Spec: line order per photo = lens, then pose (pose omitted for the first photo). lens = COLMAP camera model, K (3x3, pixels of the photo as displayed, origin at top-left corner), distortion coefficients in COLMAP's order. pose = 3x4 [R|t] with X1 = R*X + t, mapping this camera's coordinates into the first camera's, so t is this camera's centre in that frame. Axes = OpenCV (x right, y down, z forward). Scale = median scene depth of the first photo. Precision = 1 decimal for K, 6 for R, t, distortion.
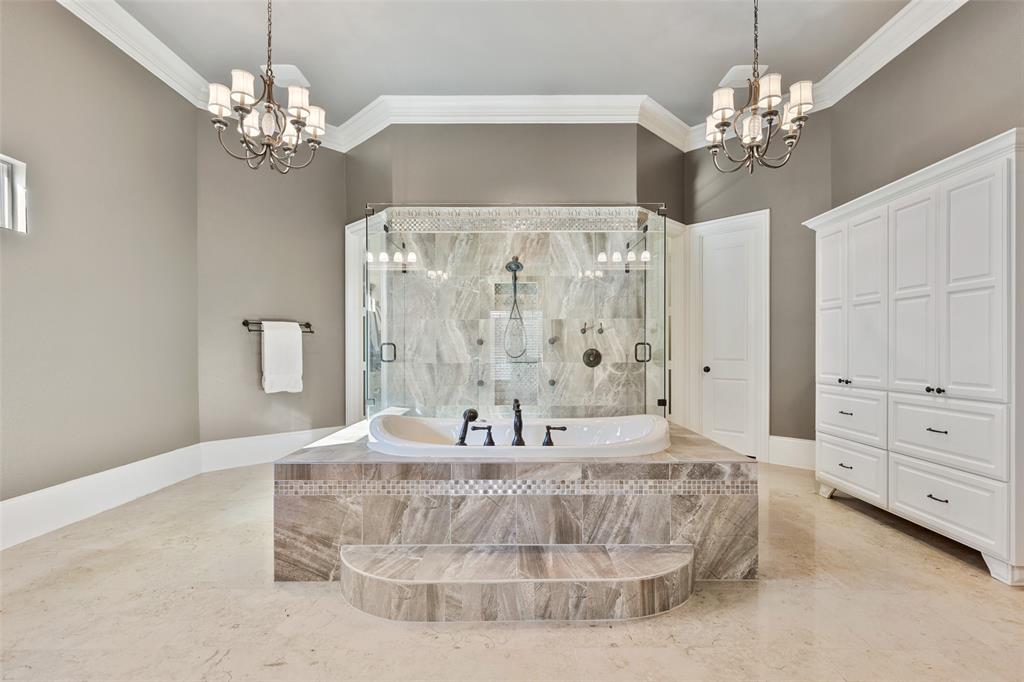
lens RADIAL K [[477.2, 0, 514.8], [0, 477.2, 346.6], [0, 0, 1]] dist [-0.001078, -0.000018]
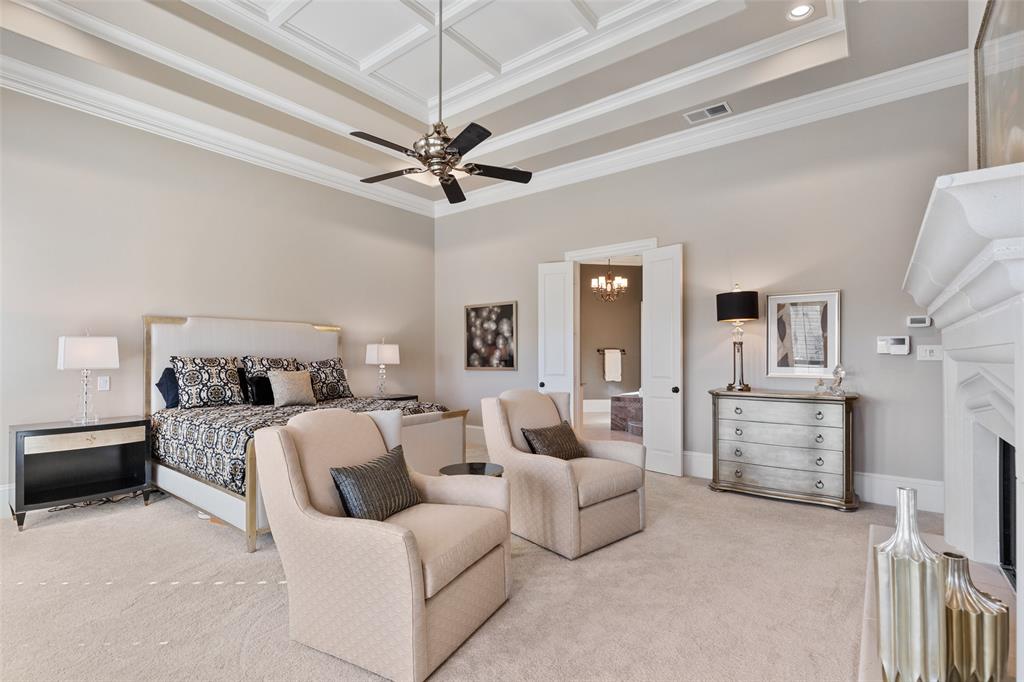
lens RADIAL K [[477.2, 0, 512.4], [0, 477.2, 345.9], [0, 0, 1]] dist [-0.001078, -0.000018]
pose [[0.792621, -0.000532, -0.609714, 0.560590], [-0.006840, 0.999929, -0.009764, -0.050270], [0.609676, 0.011910, 0.792561, -1.178905]]
